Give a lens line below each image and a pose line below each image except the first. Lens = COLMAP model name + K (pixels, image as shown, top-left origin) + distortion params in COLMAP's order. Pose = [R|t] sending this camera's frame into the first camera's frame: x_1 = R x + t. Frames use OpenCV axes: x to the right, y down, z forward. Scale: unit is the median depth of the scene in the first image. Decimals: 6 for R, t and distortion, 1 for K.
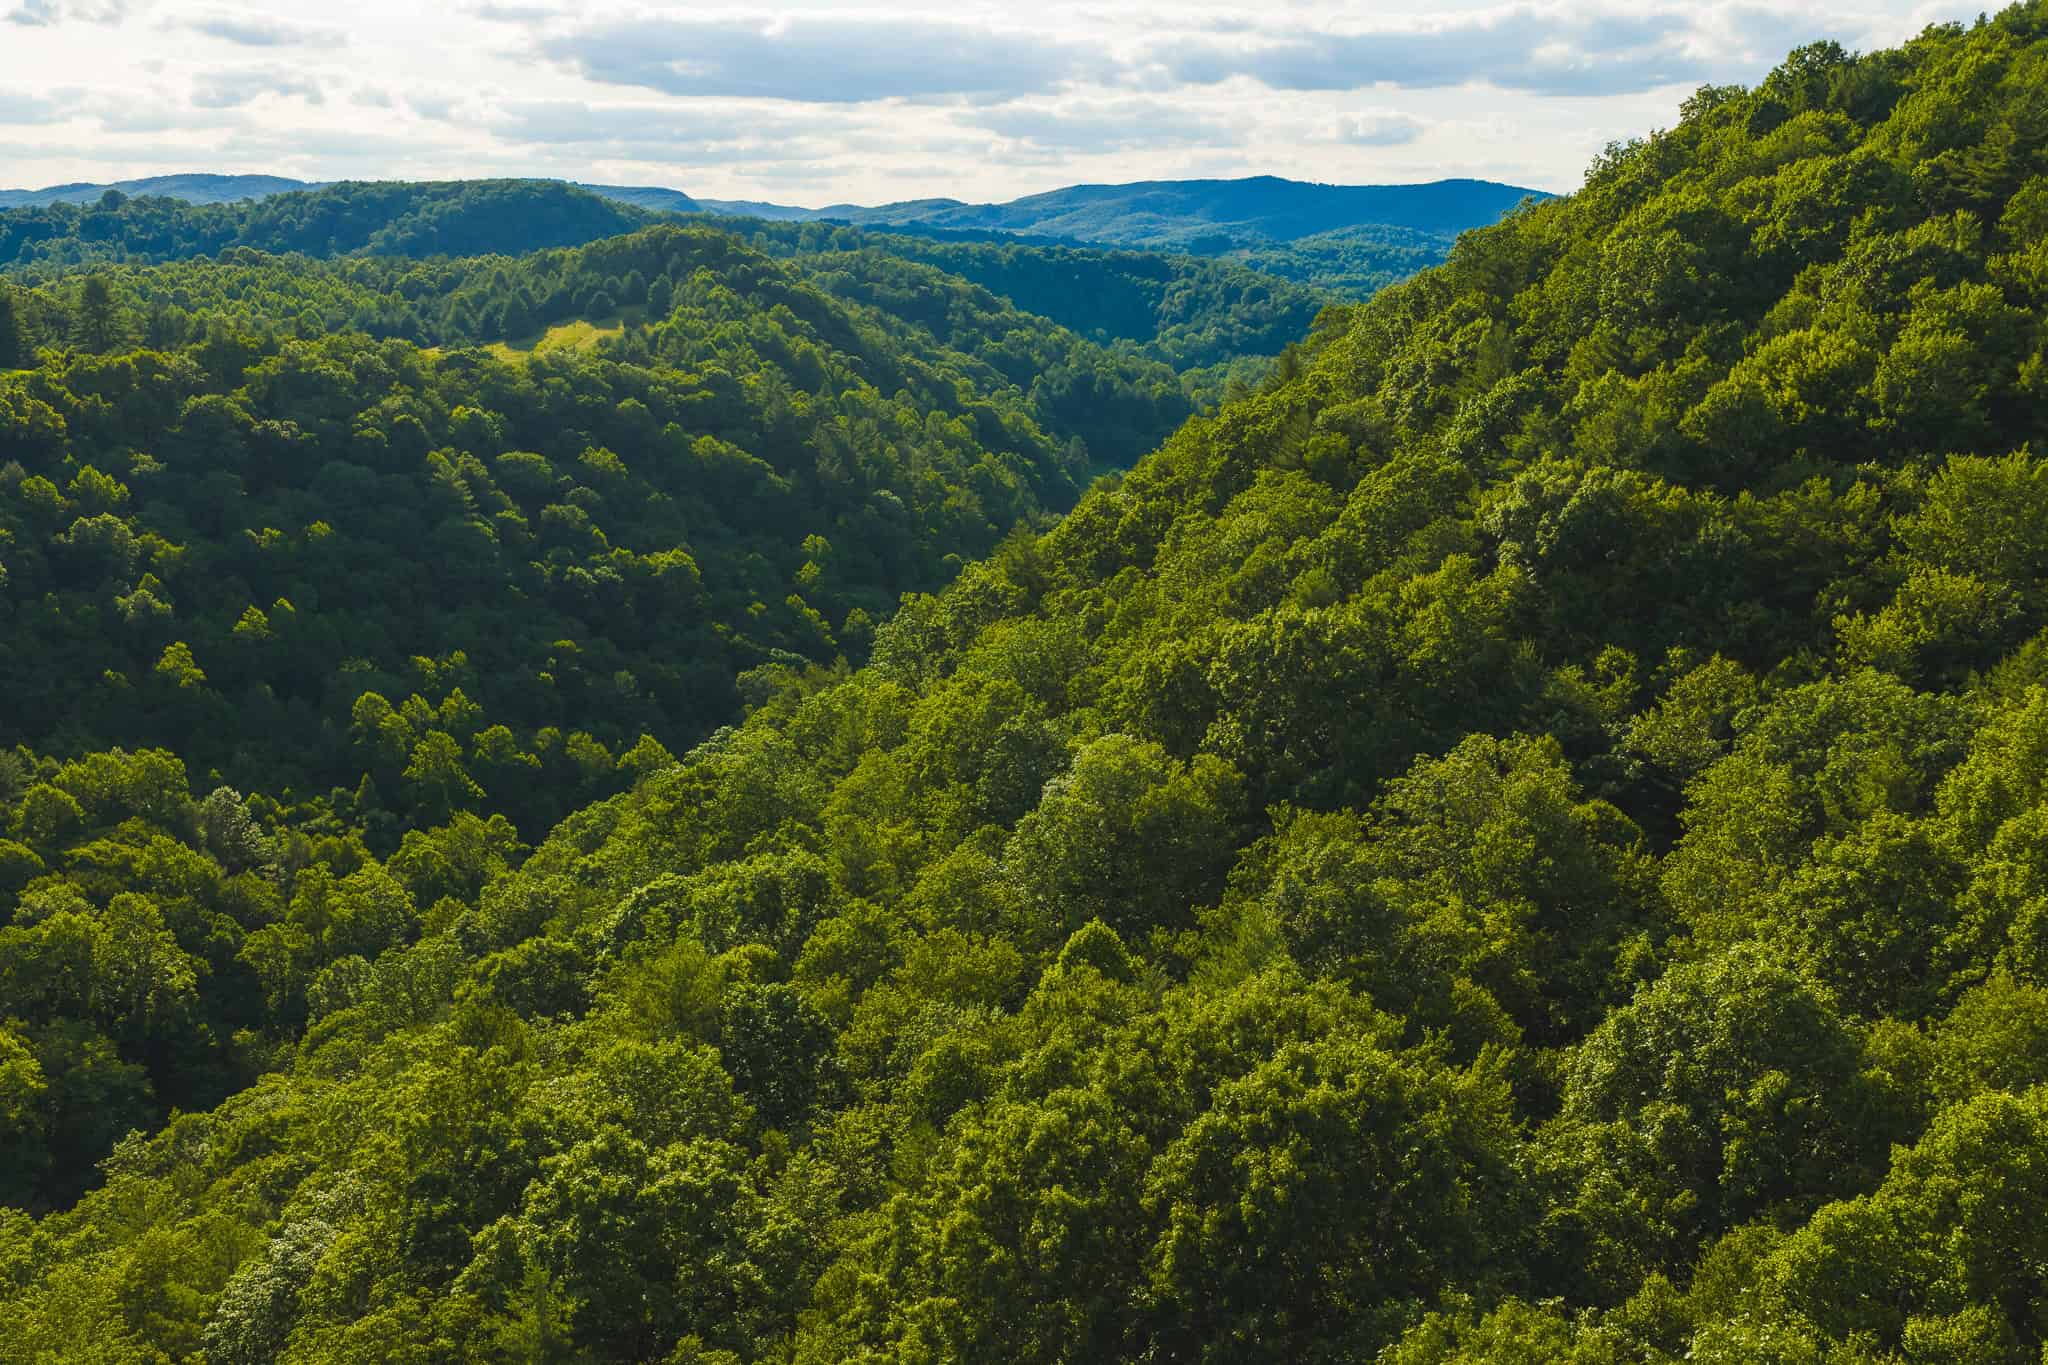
lens RADIAL K [[1678.5, 0, 1024.3], [0, 1678.5, 674.8], [0, 0, 1]] dist [-0.002266, -0.002378]
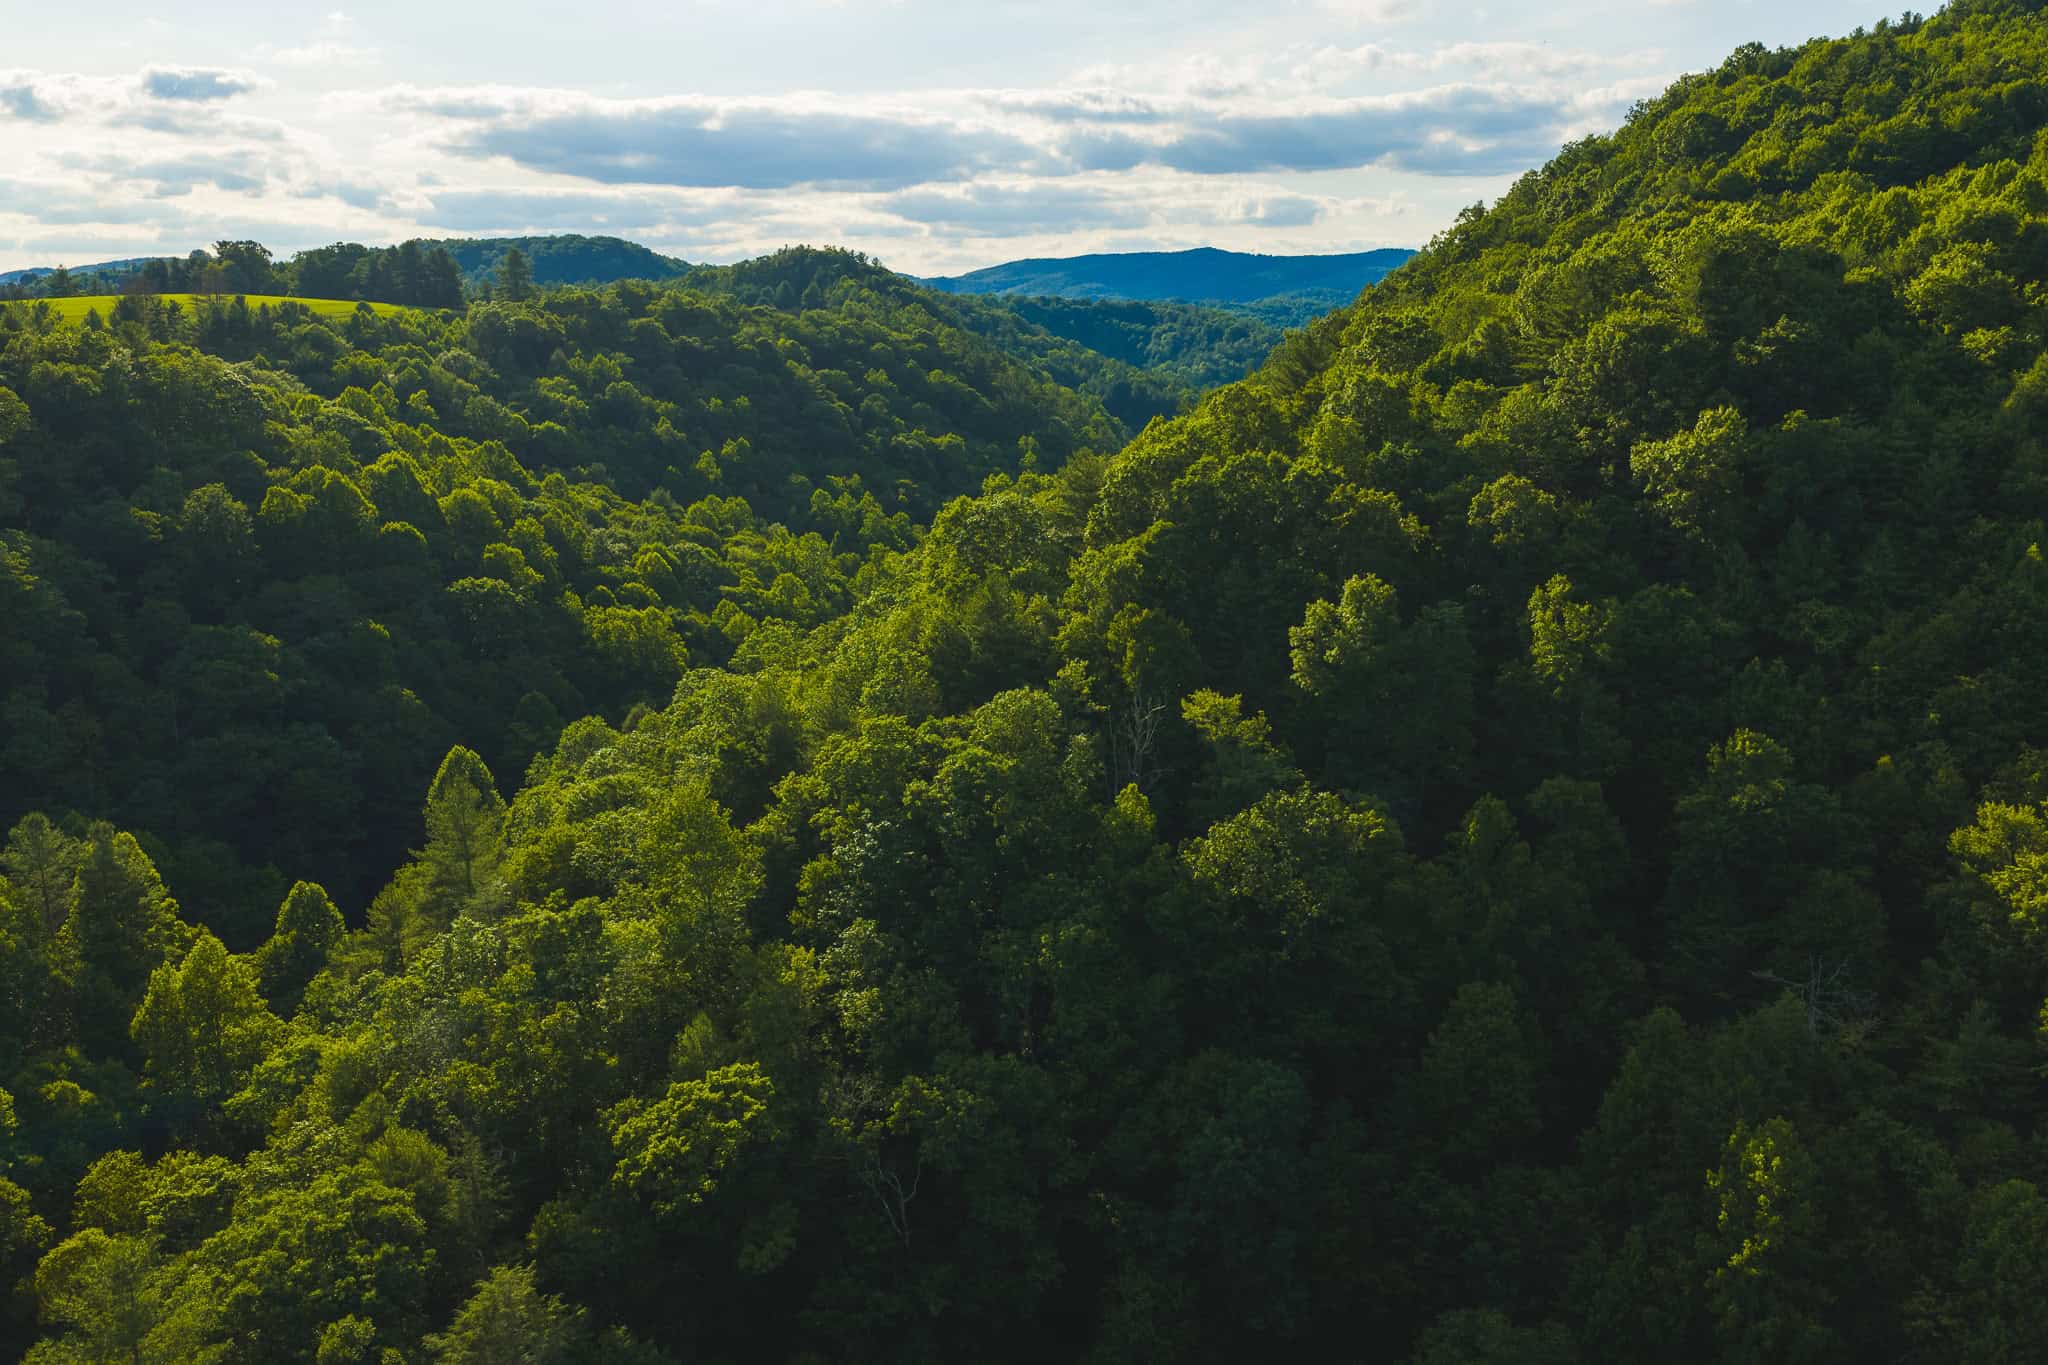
lens RADIAL K [[1678.5, 0, 1024.5], [0, 1678.5, 689.3], [0, 0, 1]] dist [-0.002266, -0.002378]
pose [[0.999007, -0.020272, 0.039686, -0.217183], [0.021775, 0.999048, -0.037804, 0.203528], [-0.038882, 0.038631, 0.998497, -0.412964]]
